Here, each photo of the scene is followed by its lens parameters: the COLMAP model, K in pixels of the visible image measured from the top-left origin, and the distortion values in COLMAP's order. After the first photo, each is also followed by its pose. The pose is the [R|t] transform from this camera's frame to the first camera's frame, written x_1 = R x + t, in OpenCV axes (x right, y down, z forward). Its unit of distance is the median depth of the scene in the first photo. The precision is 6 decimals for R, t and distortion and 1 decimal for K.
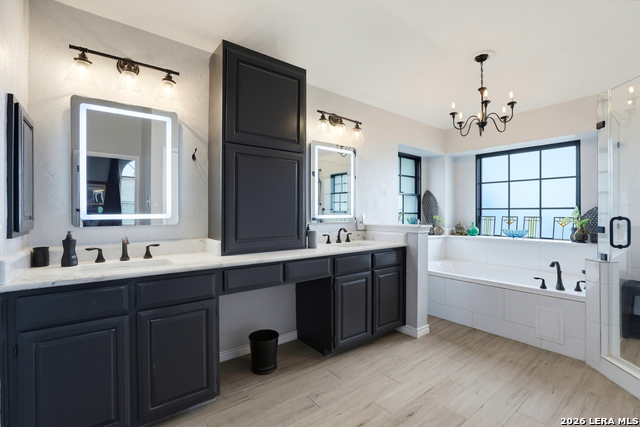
lens RADIAL K [[295.5, 0, 329.8], [0, 295.5, 211.9], [0, 0, 1]] dist [-0.037733, 0.008849]
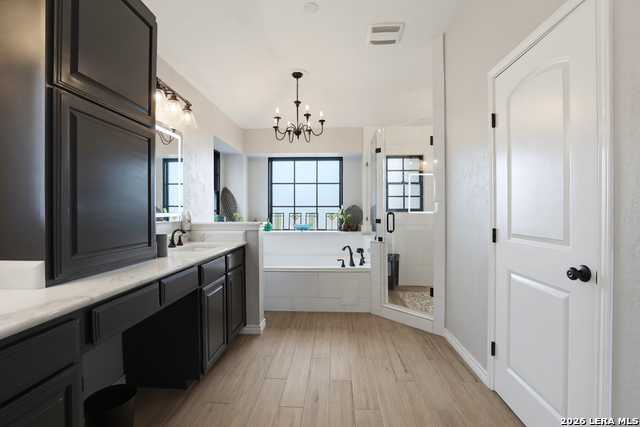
lens RADIAL K [[295.5, 0, 321.3], [0, 295.5, 212.5], [0, 0, 1]] dist [-0.037733, 0.008849]
pose [[0.655799, -0.008554, 0.754887, -0.306106], [0.001580, 0.999949, 0.009958, 0.001747], [-0.754934, -0.005338, 0.655779, 0.172707]]
